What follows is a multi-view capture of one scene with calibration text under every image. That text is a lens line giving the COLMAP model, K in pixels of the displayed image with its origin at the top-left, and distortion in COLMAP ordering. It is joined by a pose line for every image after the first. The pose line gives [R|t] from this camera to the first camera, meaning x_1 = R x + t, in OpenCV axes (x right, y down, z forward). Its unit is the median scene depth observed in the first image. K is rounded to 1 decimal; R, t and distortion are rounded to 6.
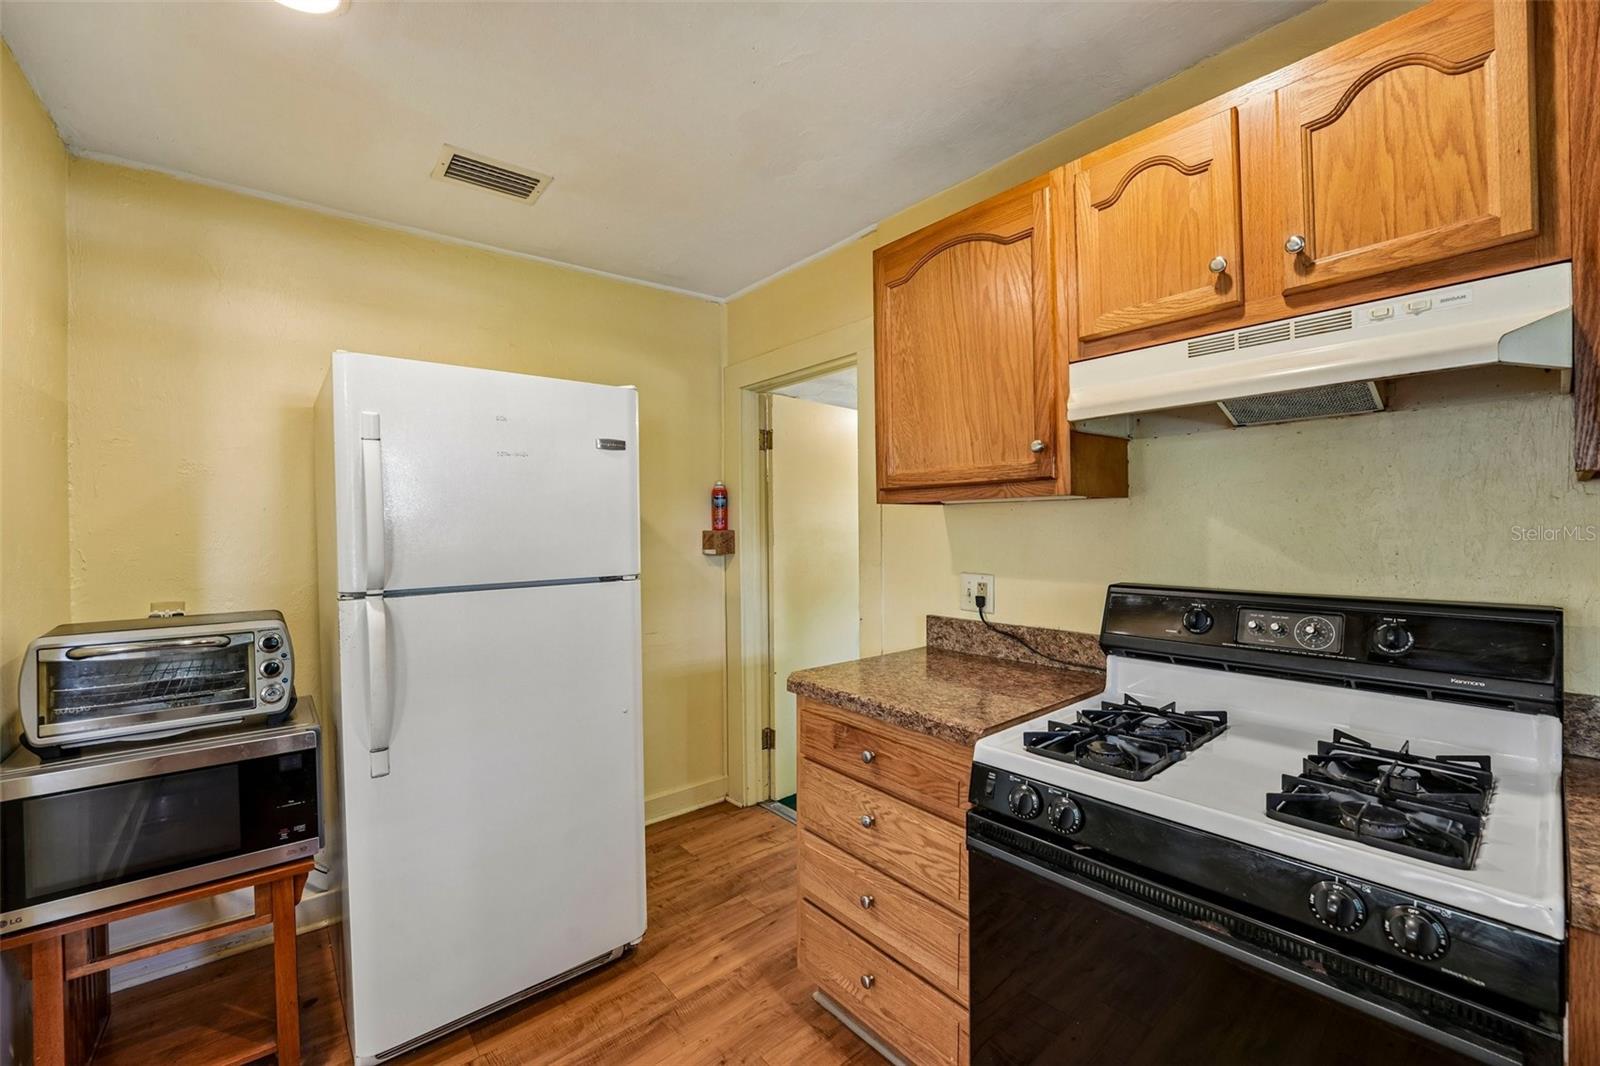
lens RADIAL K [[657.8, 0, 798.2], [0, 657.8, 526.5], [0, 0, 1]] dist [-0.026733, 0.004287]
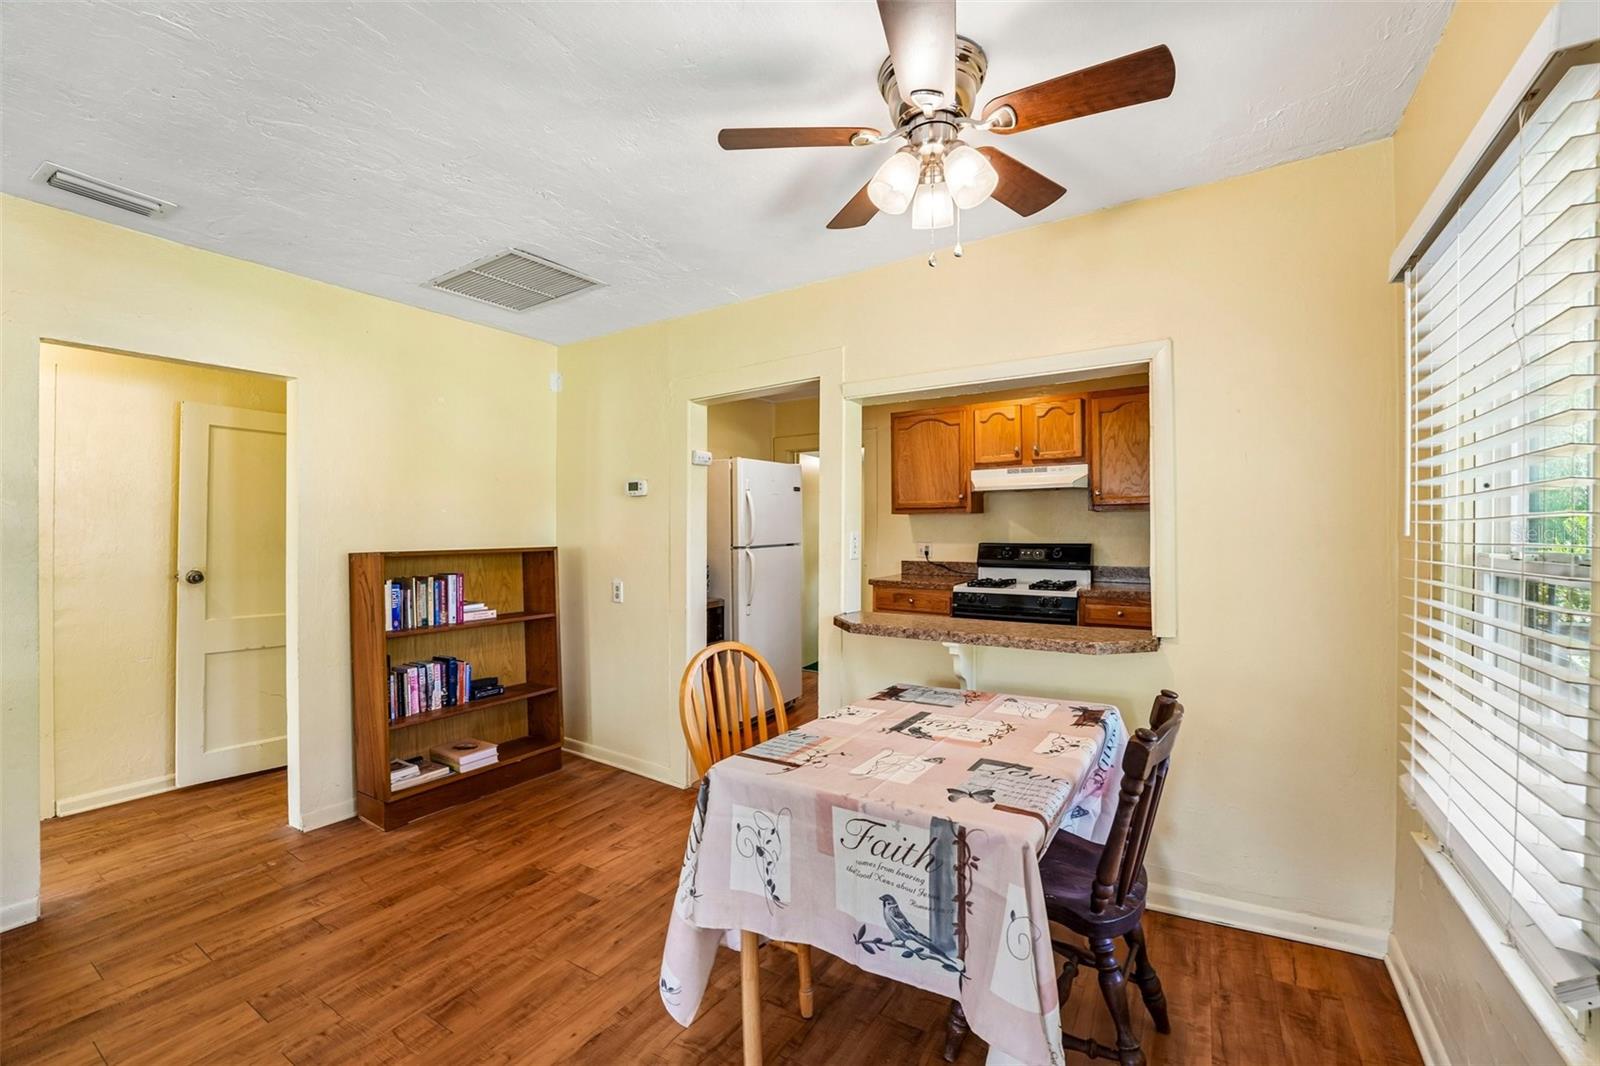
lens RADIAL K [[657.8, 0, 797.9], [0, 657.8, 530.8], [0, 0, 1]] dist [-0.026733, 0.004287]
pose [[0.951314, 0.002065, 0.308217, -1.306220], [-0.003585, 0.999984, 0.004367, 0.025299], [-0.308203, -0.005259, 0.951306, -1.677674]]
